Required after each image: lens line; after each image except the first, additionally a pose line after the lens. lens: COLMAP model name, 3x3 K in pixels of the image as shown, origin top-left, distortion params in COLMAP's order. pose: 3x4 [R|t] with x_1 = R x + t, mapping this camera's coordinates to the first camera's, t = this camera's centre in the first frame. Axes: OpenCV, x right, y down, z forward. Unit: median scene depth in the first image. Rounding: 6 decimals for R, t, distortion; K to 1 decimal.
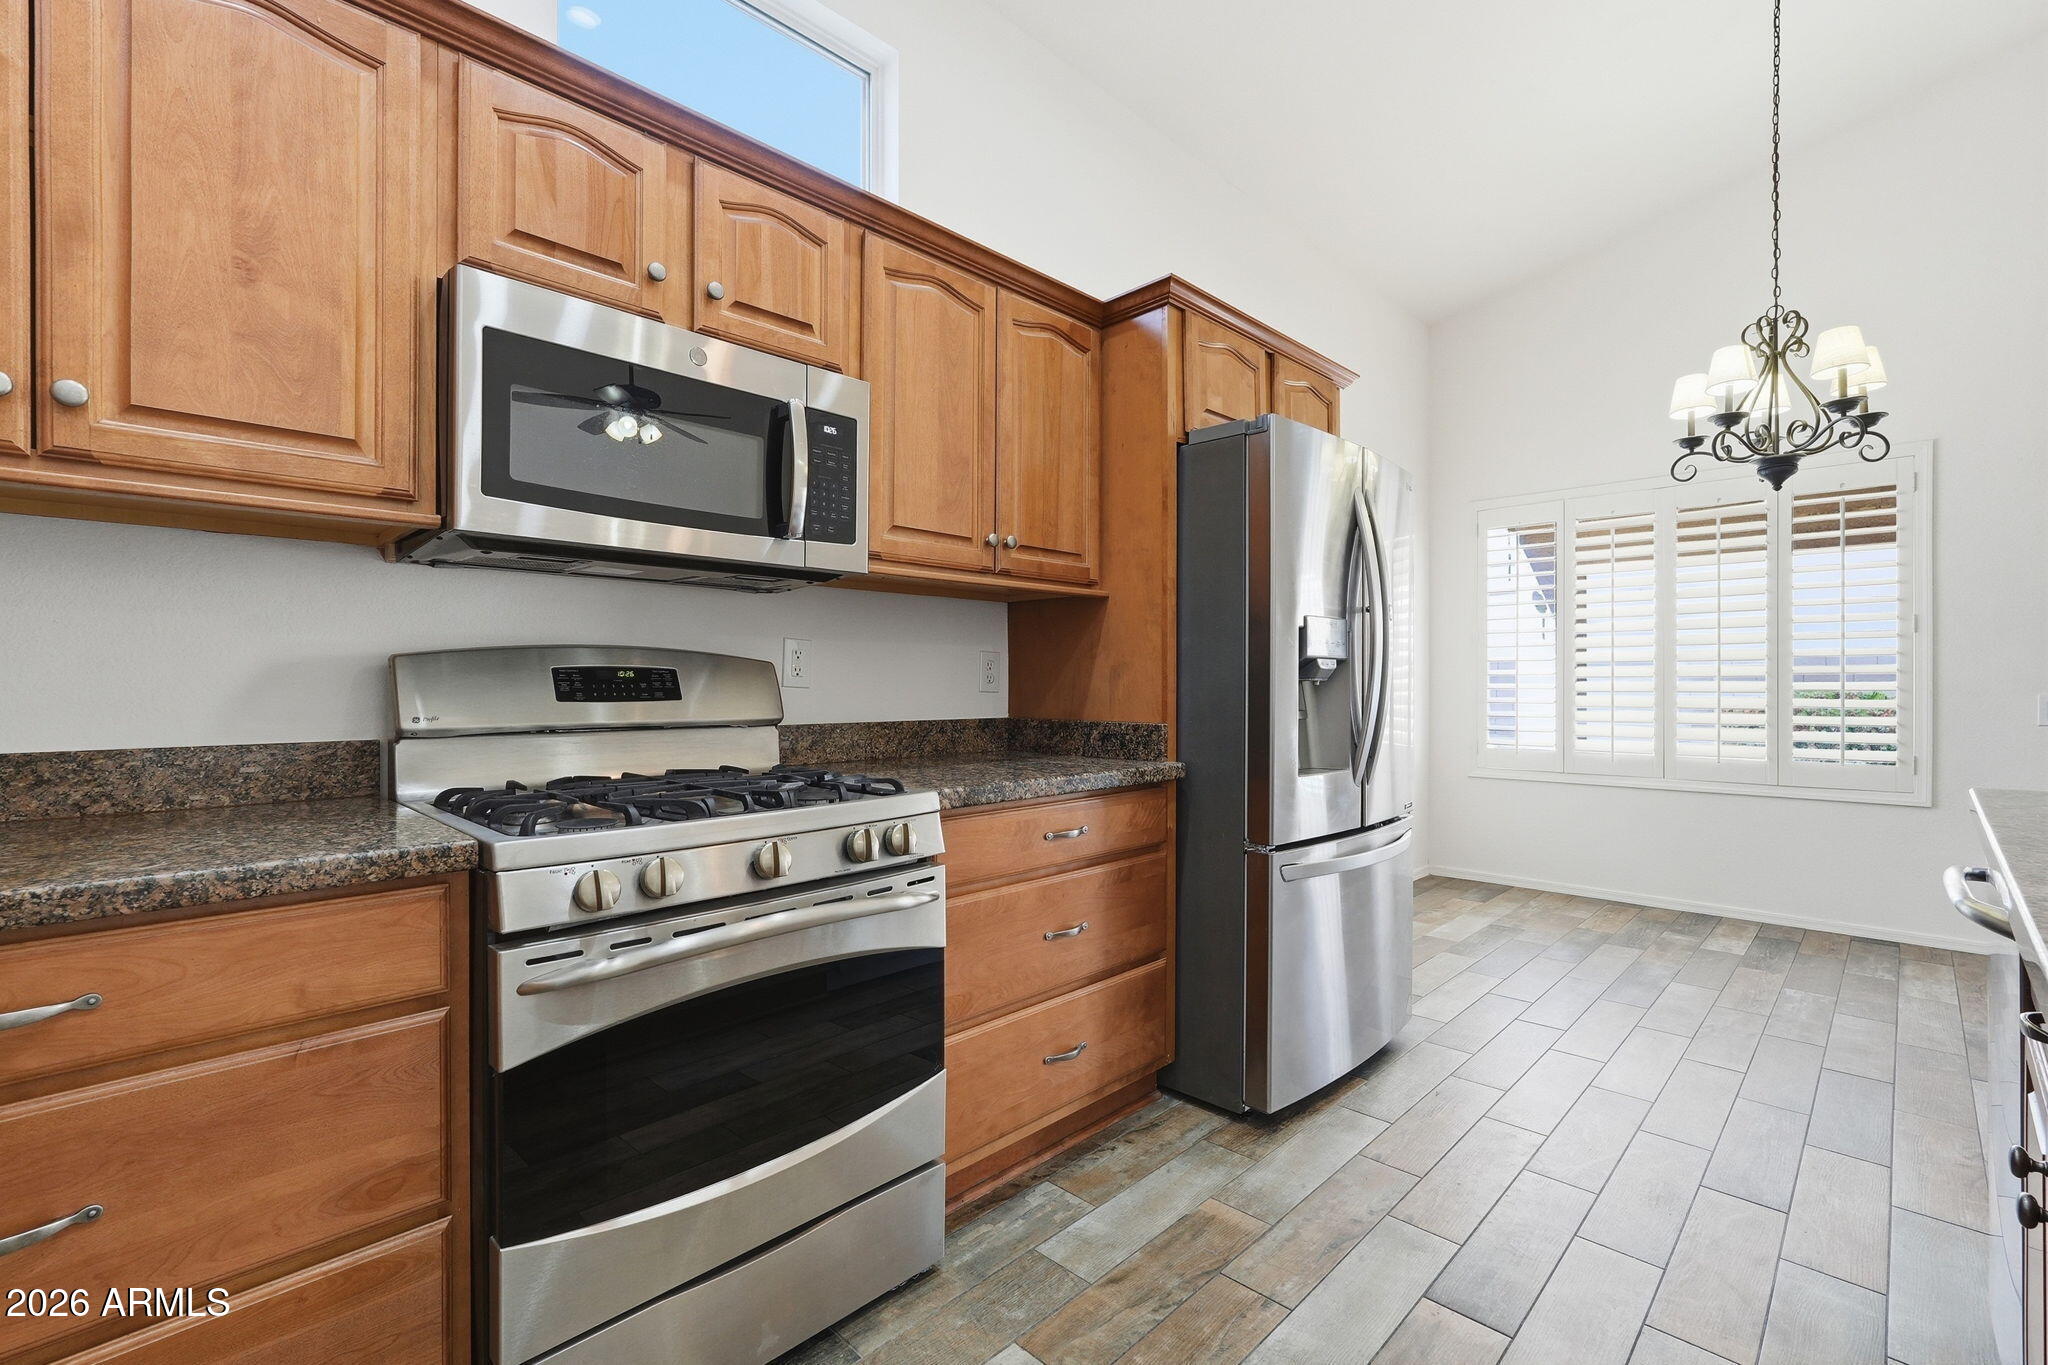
lens RADIAL K [[917.3, 0, 1003.4], [0, 917.3, 675.2], [0, 0, 1]] dist [-0.012836, 0.005952]
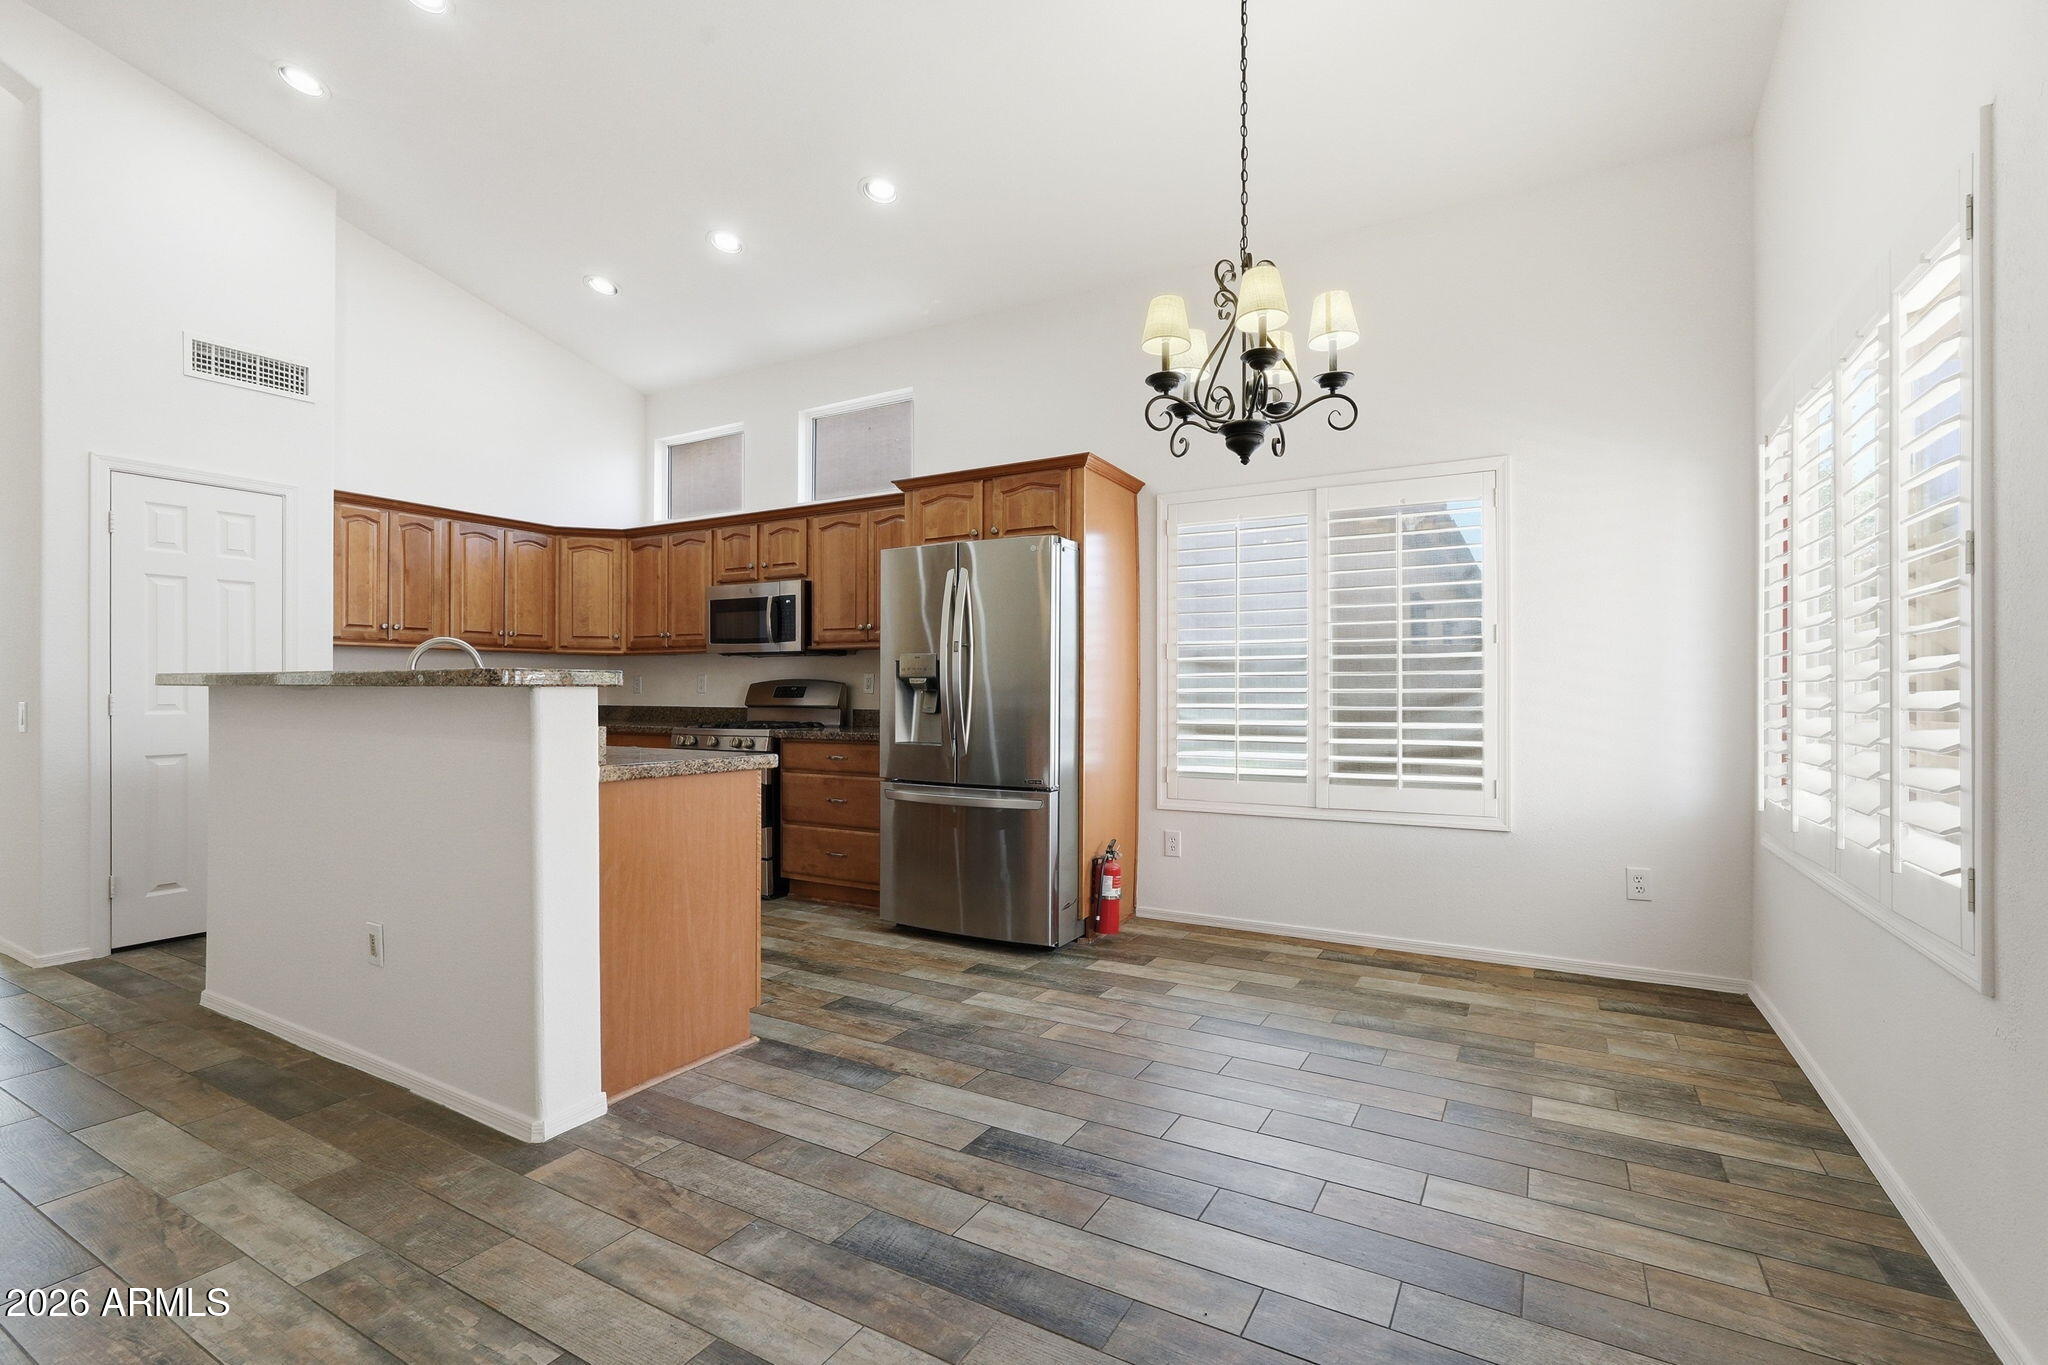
lens RADIAL K [[917.3, 0, 1037.9], [0, 917.3, 689.2], [0, 0, 1]] dist [-0.012836, 0.005952]
pose [[0.263054, -0.006804, -0.964757, 3.313112], [0.001790, 0.999977, -0.006564, 0.024530], [0.964780, -0.000001, 0.263060, 1.220905]]
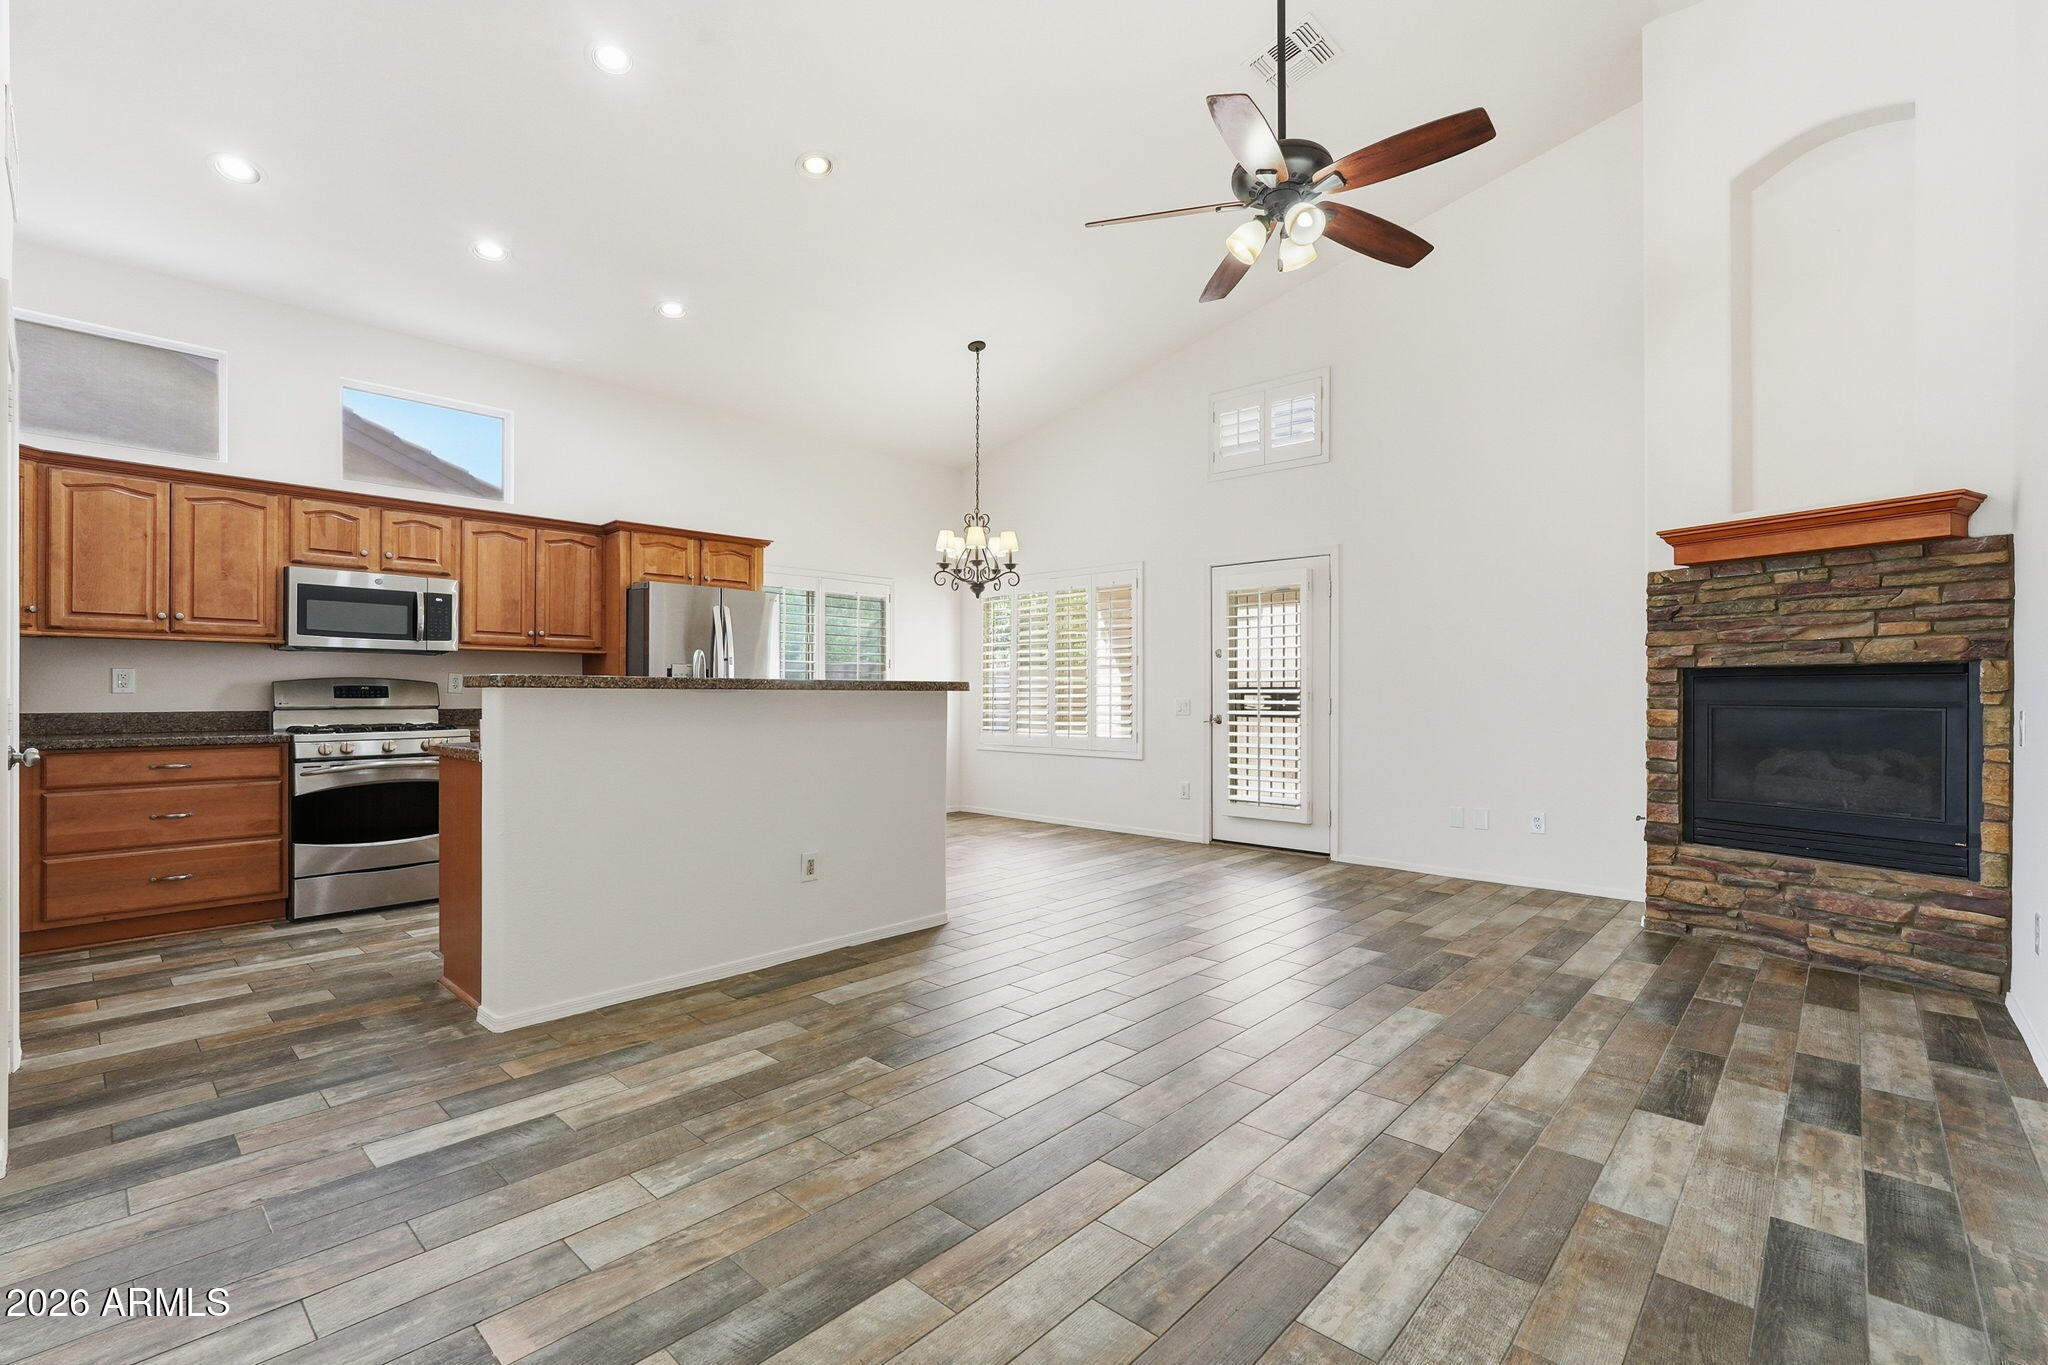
lens RADIAL K [[917.3, 0, 997.6], [0, 917.3, 684.9], [0, 0, 1]] dist [-0.012836, 0.005952]
pose [[0.999728, -0.001434, 0.023289, 1.732707], [0.001572, 0.999981, -0.005915, 0.008421], [-0.023280, 0.005950, 0.999711, -2.165053]]
